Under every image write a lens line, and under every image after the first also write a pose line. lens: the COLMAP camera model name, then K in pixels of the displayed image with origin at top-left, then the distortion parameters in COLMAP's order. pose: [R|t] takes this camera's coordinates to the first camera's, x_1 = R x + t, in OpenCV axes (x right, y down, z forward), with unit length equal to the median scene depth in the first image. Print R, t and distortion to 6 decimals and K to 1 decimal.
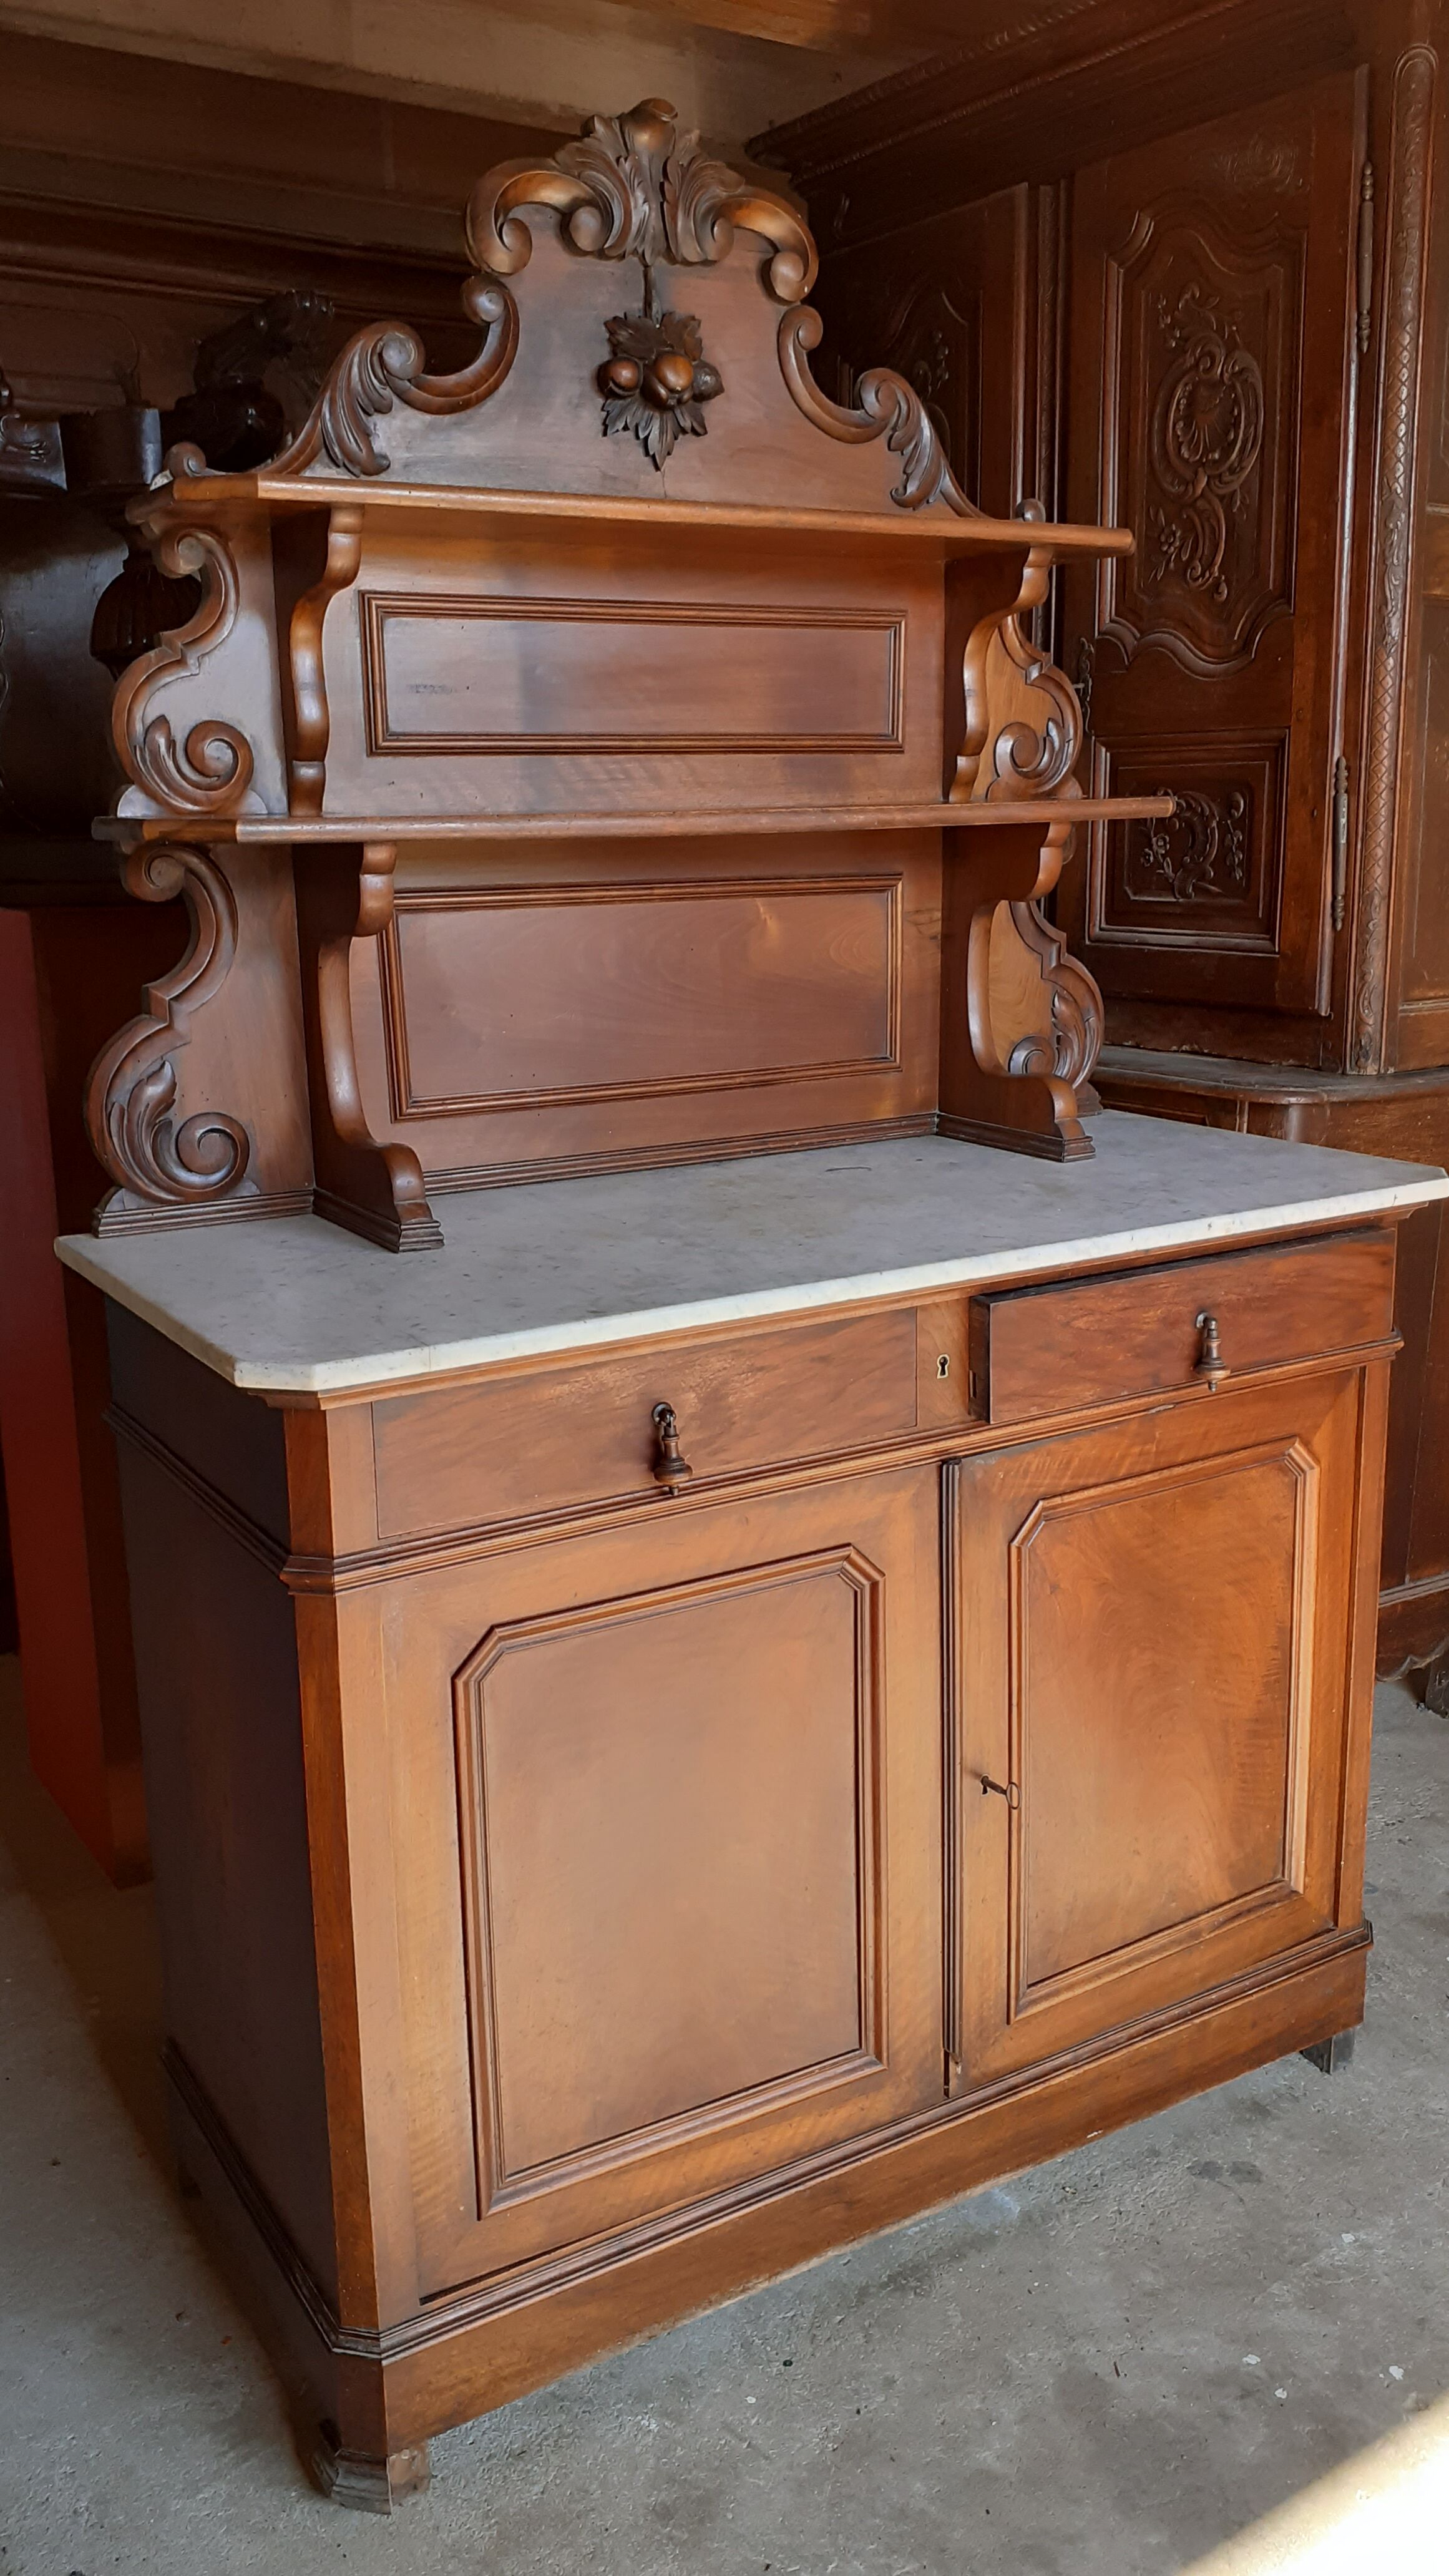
lens RADIAL K [[2096.7, 0, 743.5], [0, 2096.7, 1282.0], [0, 0, 1]] dist [0.049046, -0.083579]
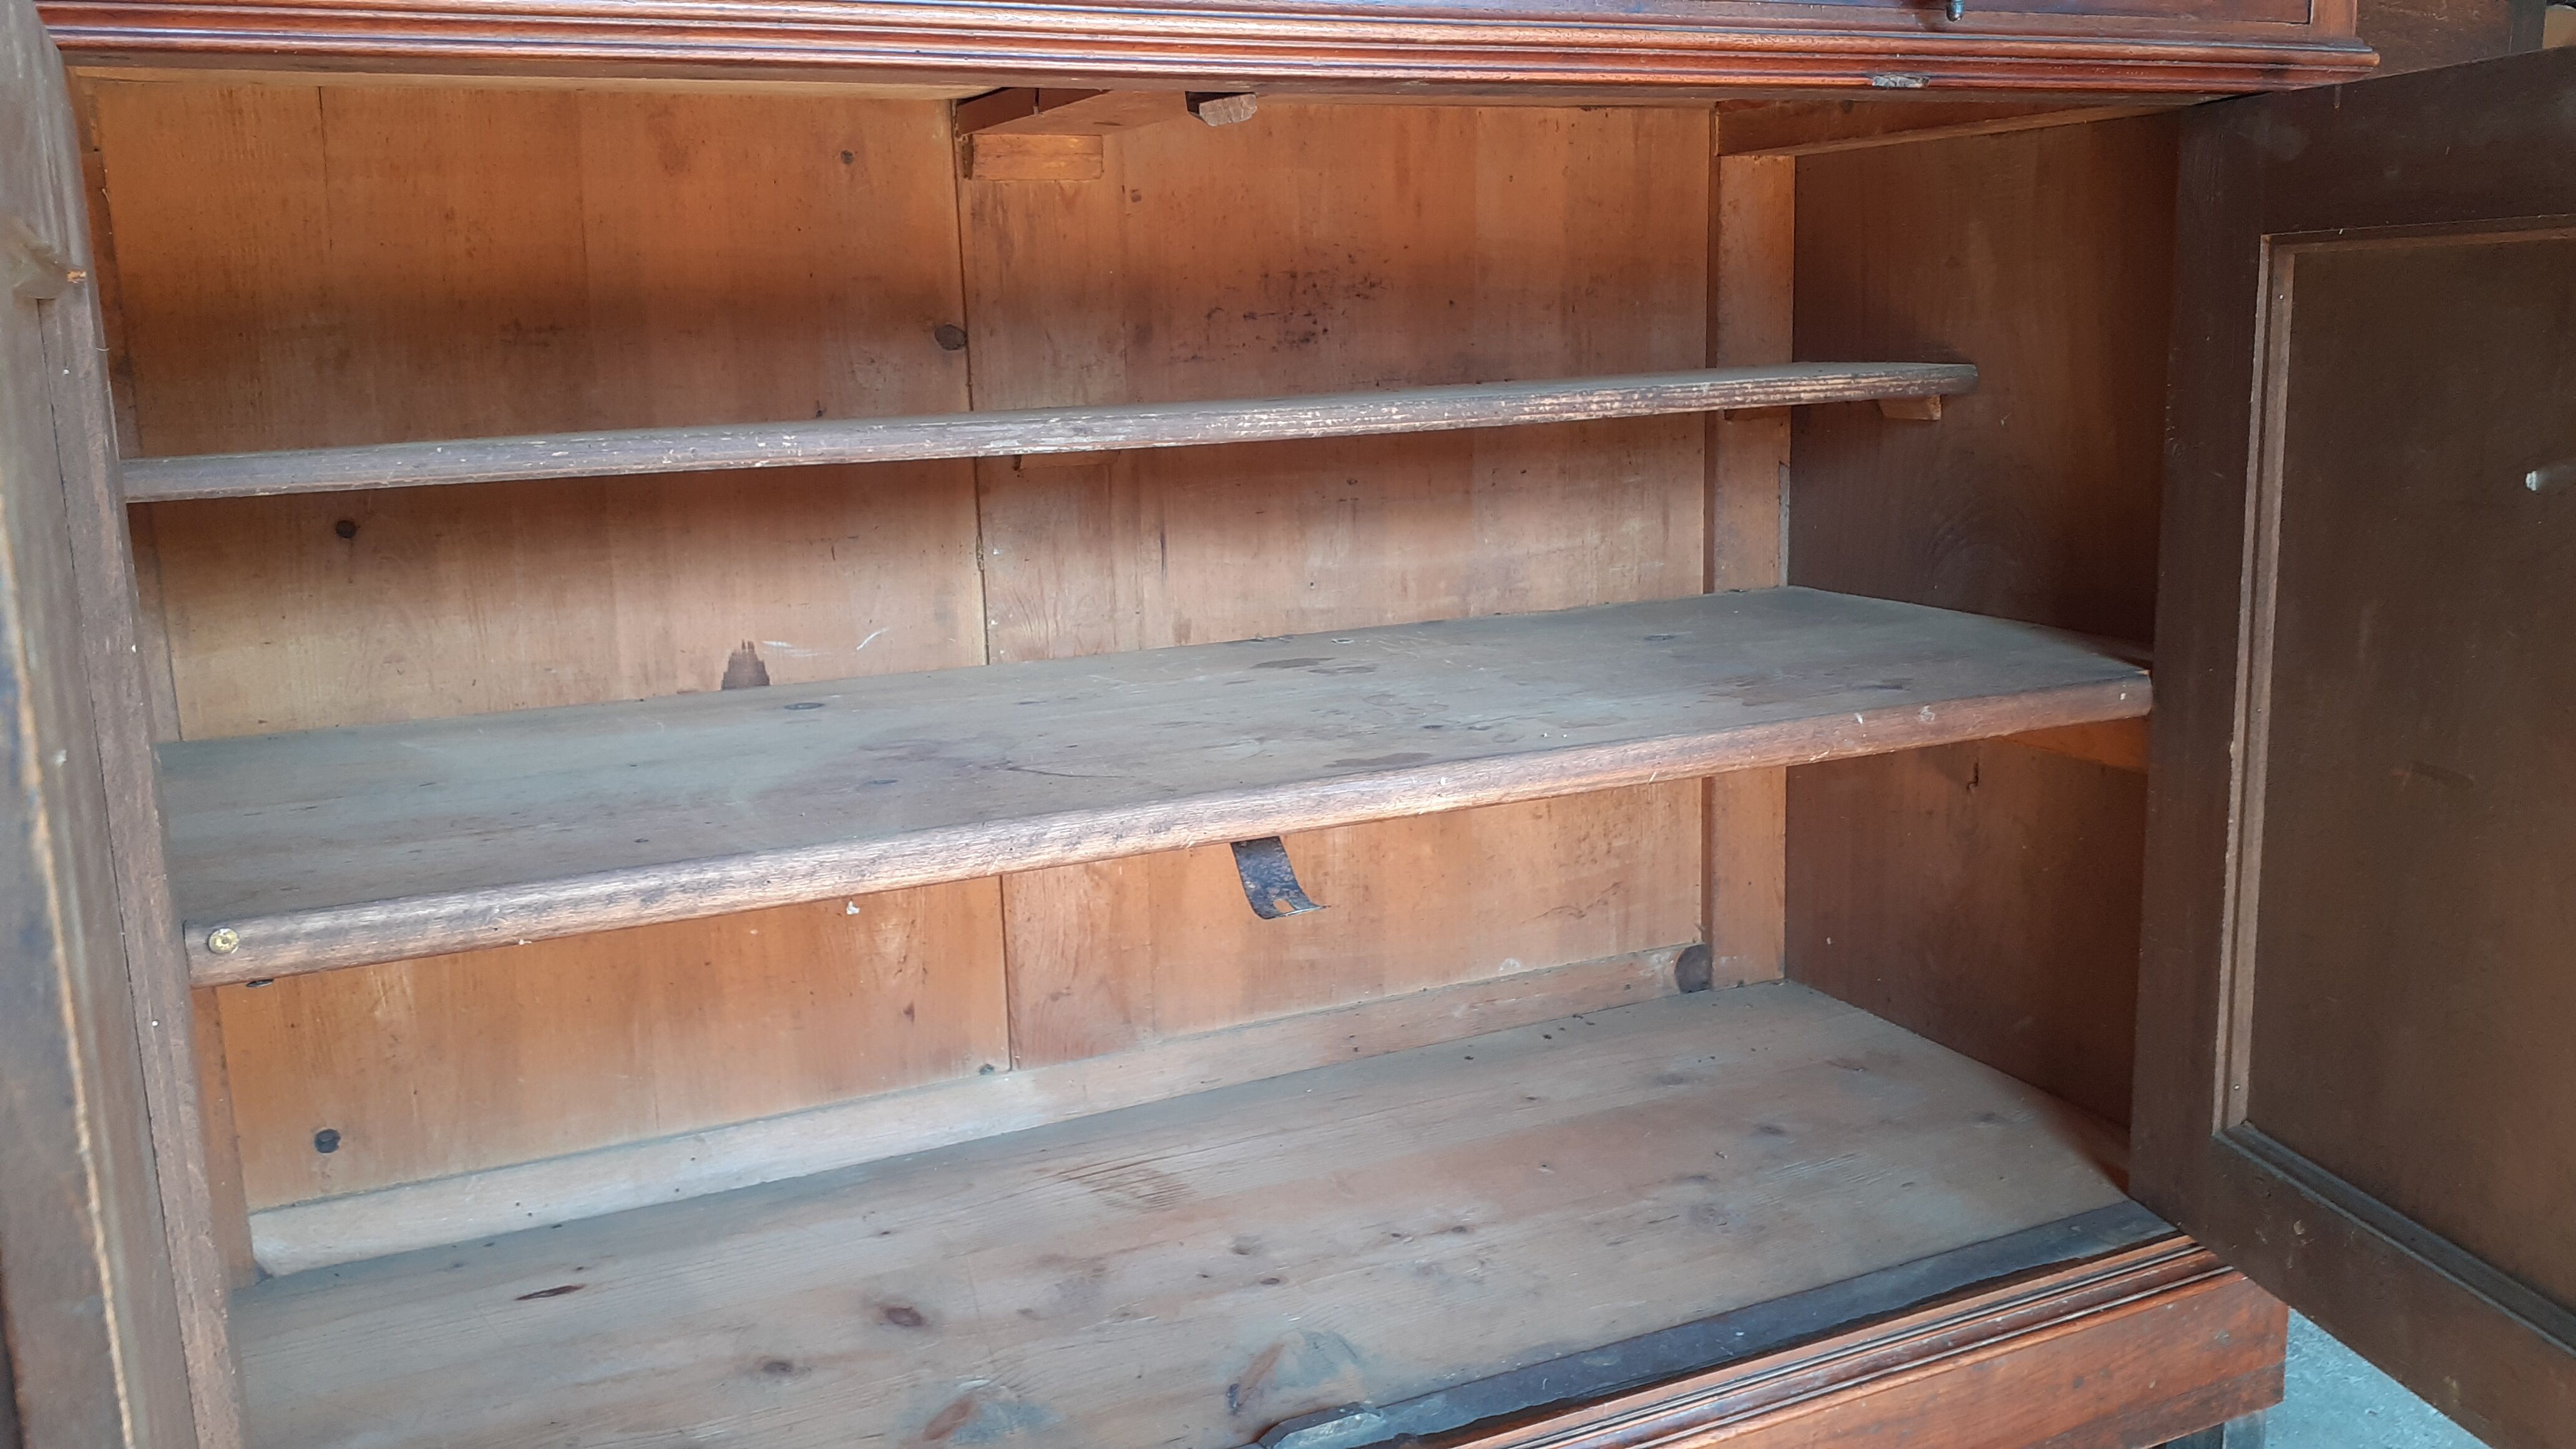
lens RADIAL K [[2096.7, 0, 1288.7], [0, 2096.7, 739.9], [0, 0, 1]] dist [0.049046, -0.083579]
pose [[0.993358, 0.003230, -0.115021, 0.113102], [-0.007638, 0.999252, -0.037904, 0.228542], [0.114813, 0.038531, 0.992640, 0.475544]]
